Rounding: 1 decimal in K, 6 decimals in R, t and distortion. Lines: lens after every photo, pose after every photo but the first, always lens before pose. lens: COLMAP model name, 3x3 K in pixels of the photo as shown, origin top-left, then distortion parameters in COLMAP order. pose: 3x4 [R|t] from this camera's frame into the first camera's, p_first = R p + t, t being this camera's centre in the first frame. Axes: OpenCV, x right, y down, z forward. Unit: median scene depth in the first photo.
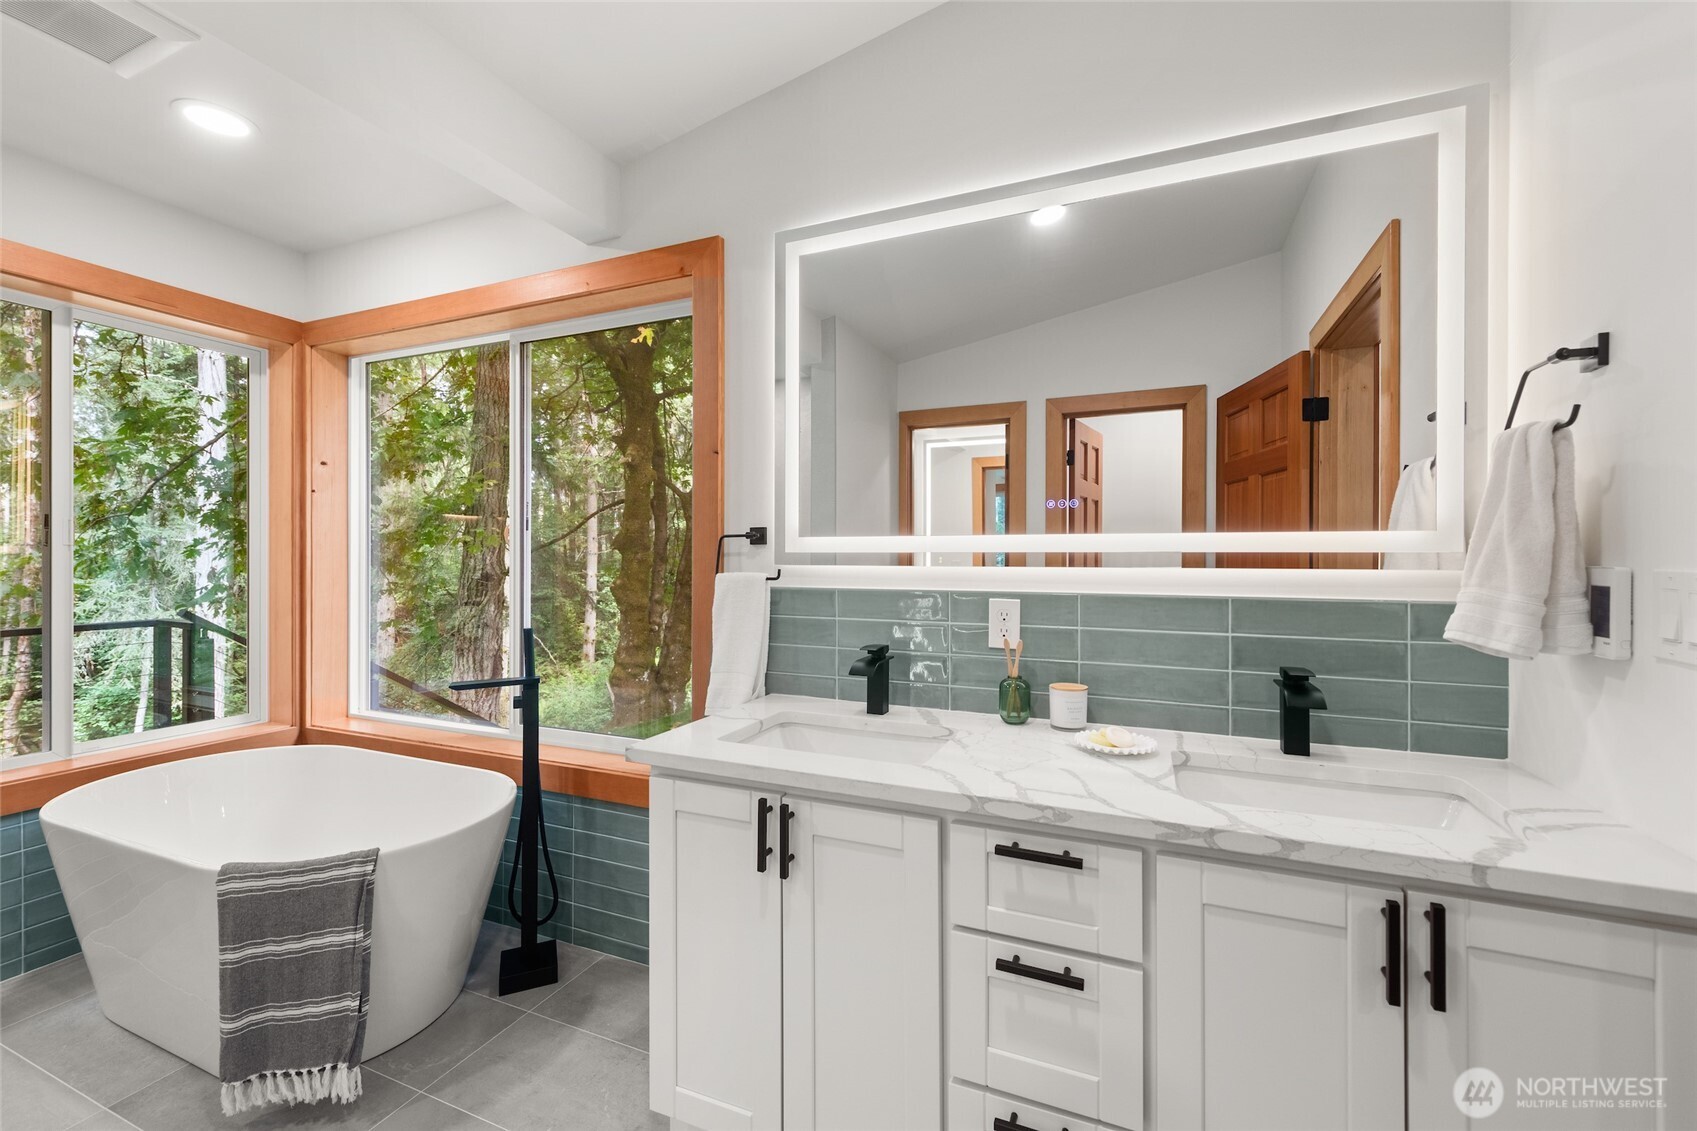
lens RADIAL K [[711.0, 0, 850.4], [0, 711.0, 556.7], [0, 0, 1]] dist [0.008646, -0.001236]
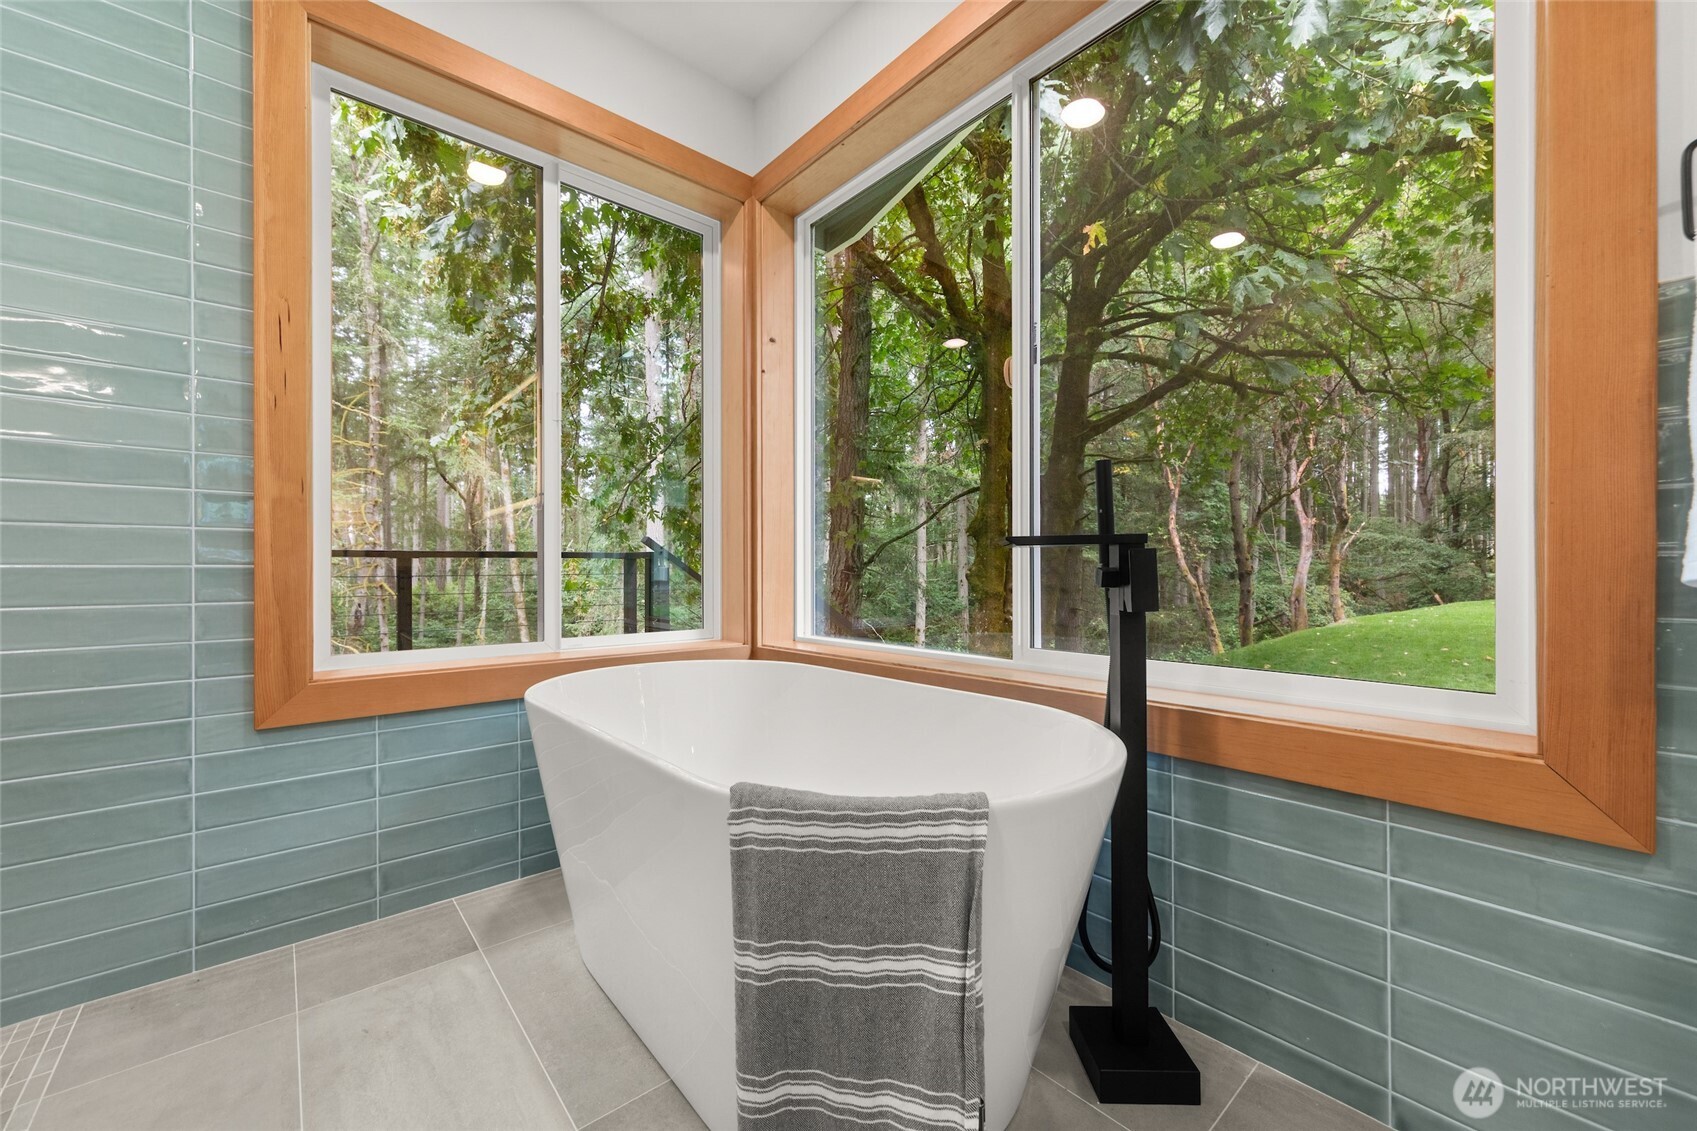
lens RADIAL K [[660.4, 0, 836.5], [0, 660.4, 575.9], [0, 0, 1]] dist [0.007638, -0.000976]
pose [[0.902684, 0.000724, -0.430302, -0.427649], [-0.004216, 0.999965, -0.007160, 0.201962], [0.430282, 0.008277, 0.902656, 0.420697]]
